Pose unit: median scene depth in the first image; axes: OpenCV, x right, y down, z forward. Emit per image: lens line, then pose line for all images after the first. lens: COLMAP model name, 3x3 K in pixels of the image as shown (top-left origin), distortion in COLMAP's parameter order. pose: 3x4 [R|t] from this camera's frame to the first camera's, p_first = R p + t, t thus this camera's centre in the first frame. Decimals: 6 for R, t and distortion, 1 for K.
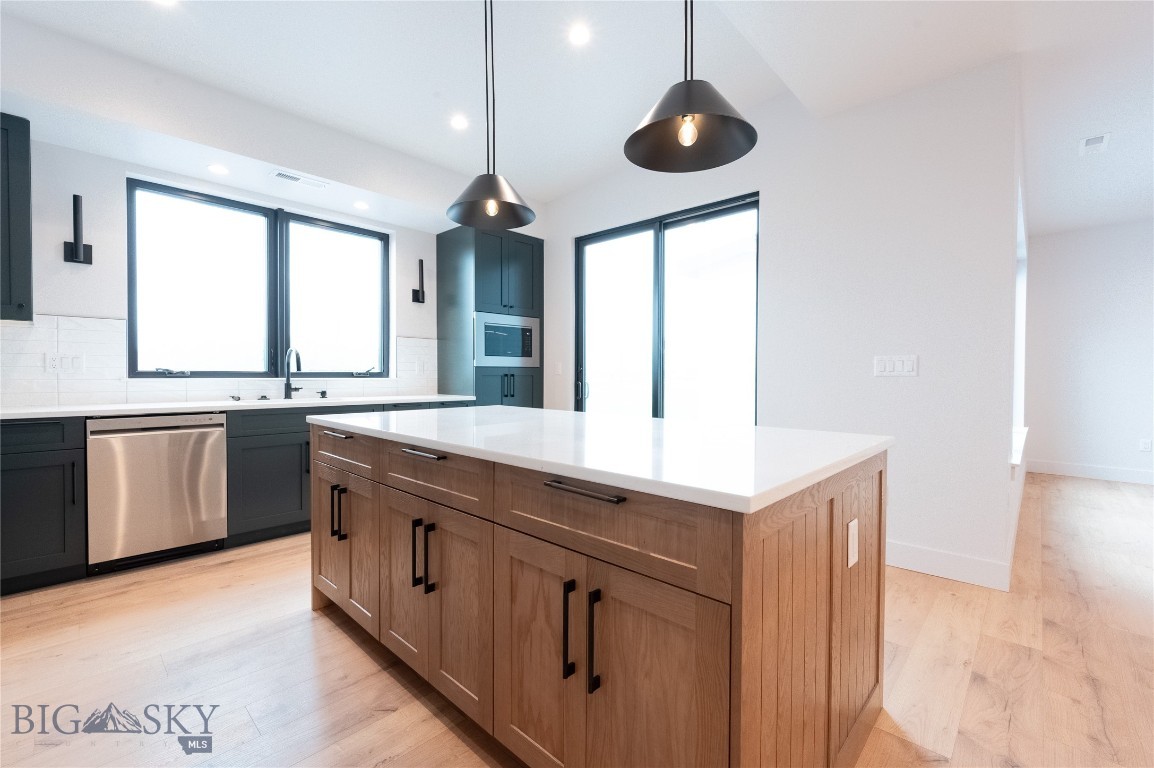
lens RADIAL K [[490.8, 0, 572.9], [0, 490.8, 379.5], [0, 0, 1]] dist [0.001158, -0.000052]
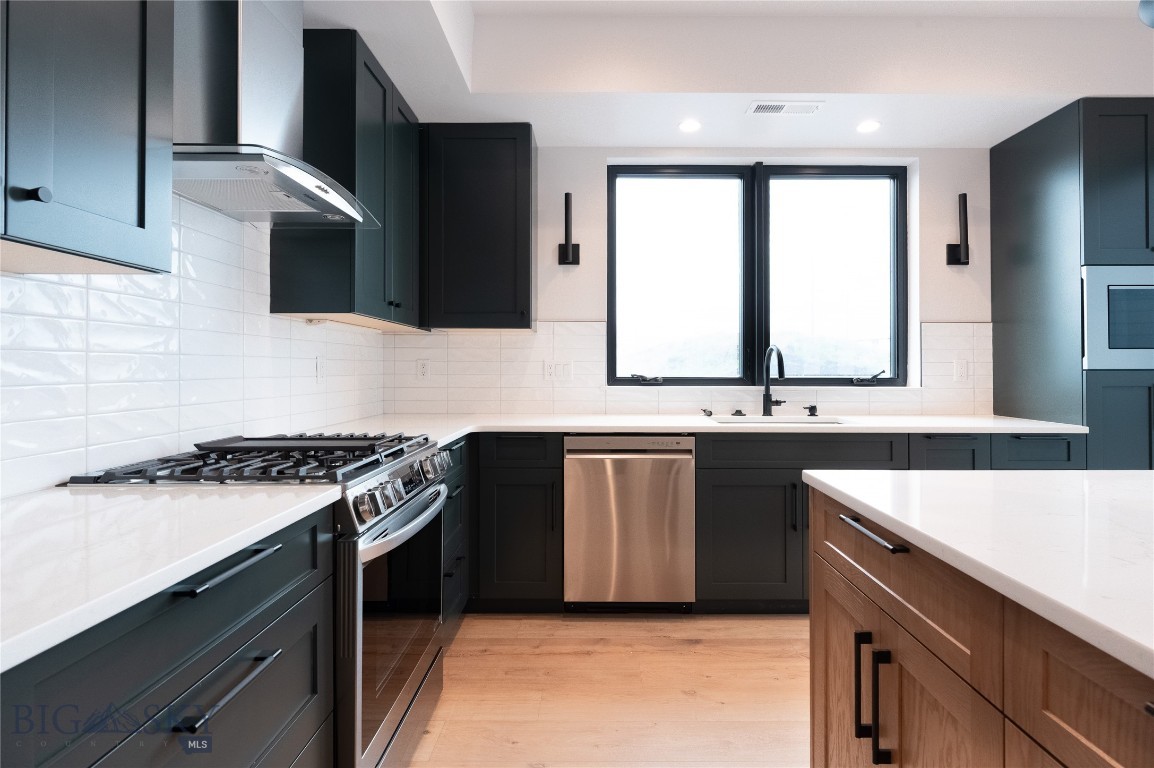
lens RADIAL K [[560.3, 0, 599.9], [0, 560.3, 364.2], [0, 0, 1]] dist [-0.003214, -0.000015]
pose [[0.691646, -0.007573, -0.722197, -0.157669], [-0.006537, 0.999838, -0.016745, -0.023239], [0.722207, 0.016302, 0.691485, 0.254692]]
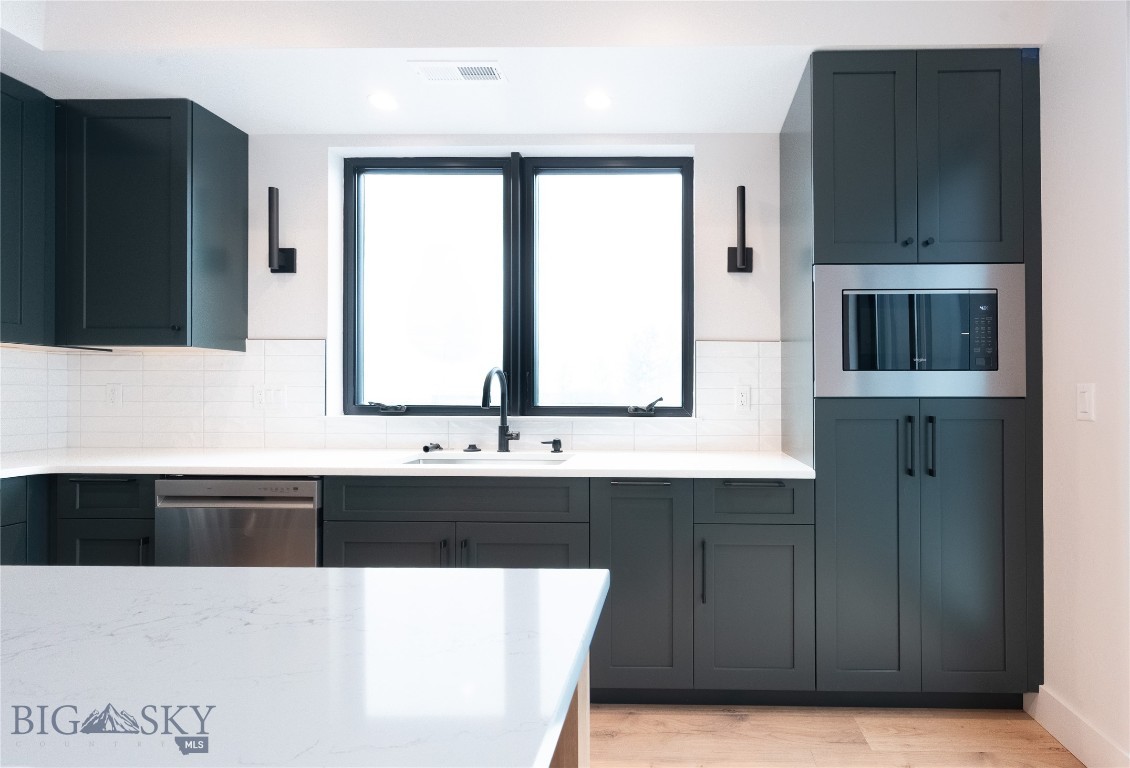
lens RADIAL K [[535.9, 0, 666.3], [0, 535.9, 390.8], [0, 0, 1]] dist [0.003478, -0.000523]
pose [[0.675035, -0.007634, -0.737746, 0.062486], [-0.008693, 0.999795, -0.018299, -0.028142], [0.737734, 0.018766, 0.674830, 0.748271]]
